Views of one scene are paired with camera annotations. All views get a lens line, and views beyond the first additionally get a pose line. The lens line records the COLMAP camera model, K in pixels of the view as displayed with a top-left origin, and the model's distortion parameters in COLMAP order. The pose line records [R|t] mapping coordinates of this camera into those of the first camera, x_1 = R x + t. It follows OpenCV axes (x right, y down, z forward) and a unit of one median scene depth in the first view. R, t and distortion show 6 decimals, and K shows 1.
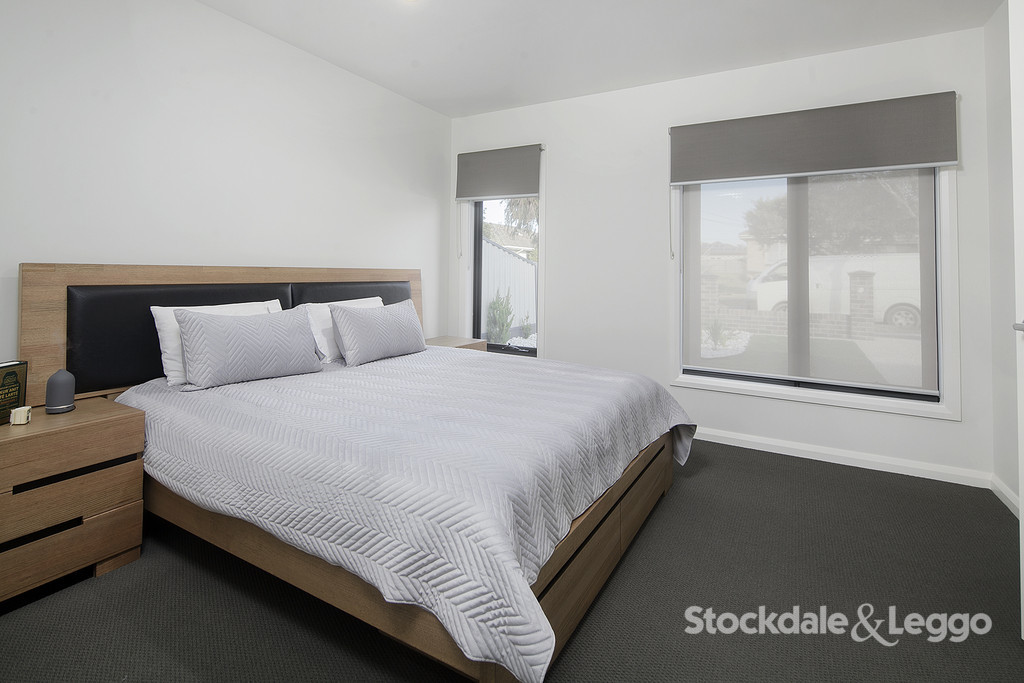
lens RADIAL K [[500.5, 0, 512.9], [0, 500.5, 249.0], [0, 0, 1]] dist [0.002009, -0.000069]
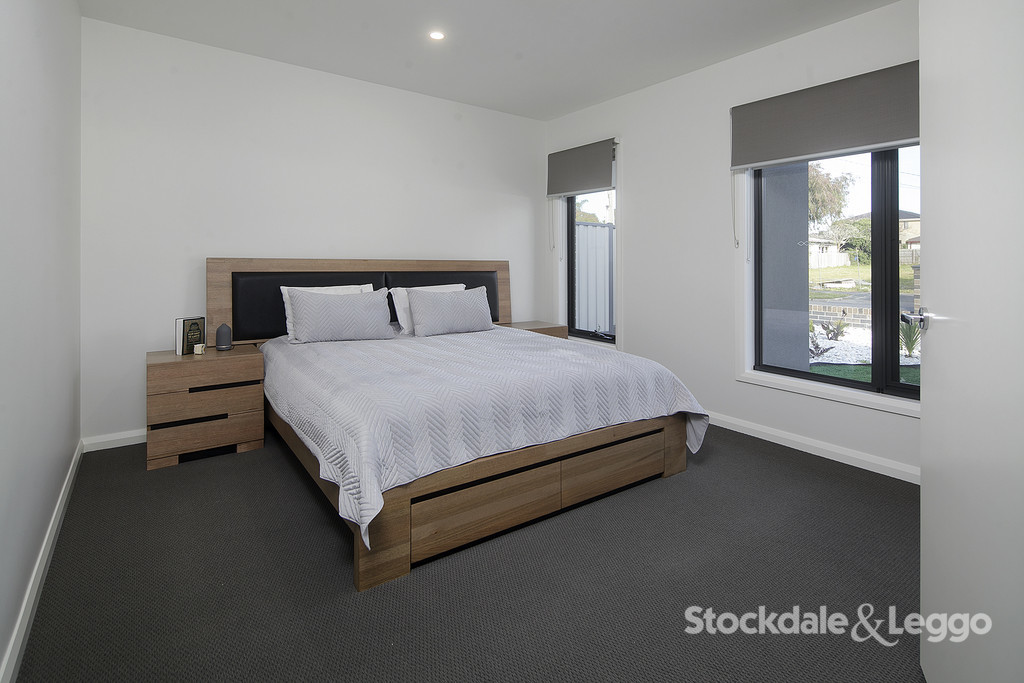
lens RADIAL K [[505.1, 0, 511.0], [0, 505.1, 263.0], [0, 0, 1]] dist [0.021797, 0.000138]
pose [[0.909477, -0.005222, -0.415721, 0.517311], [0.022799, 0.999043, 0.037329, 0.005432], [0.415129, -0.043428, 0.908726, -0.073656]]
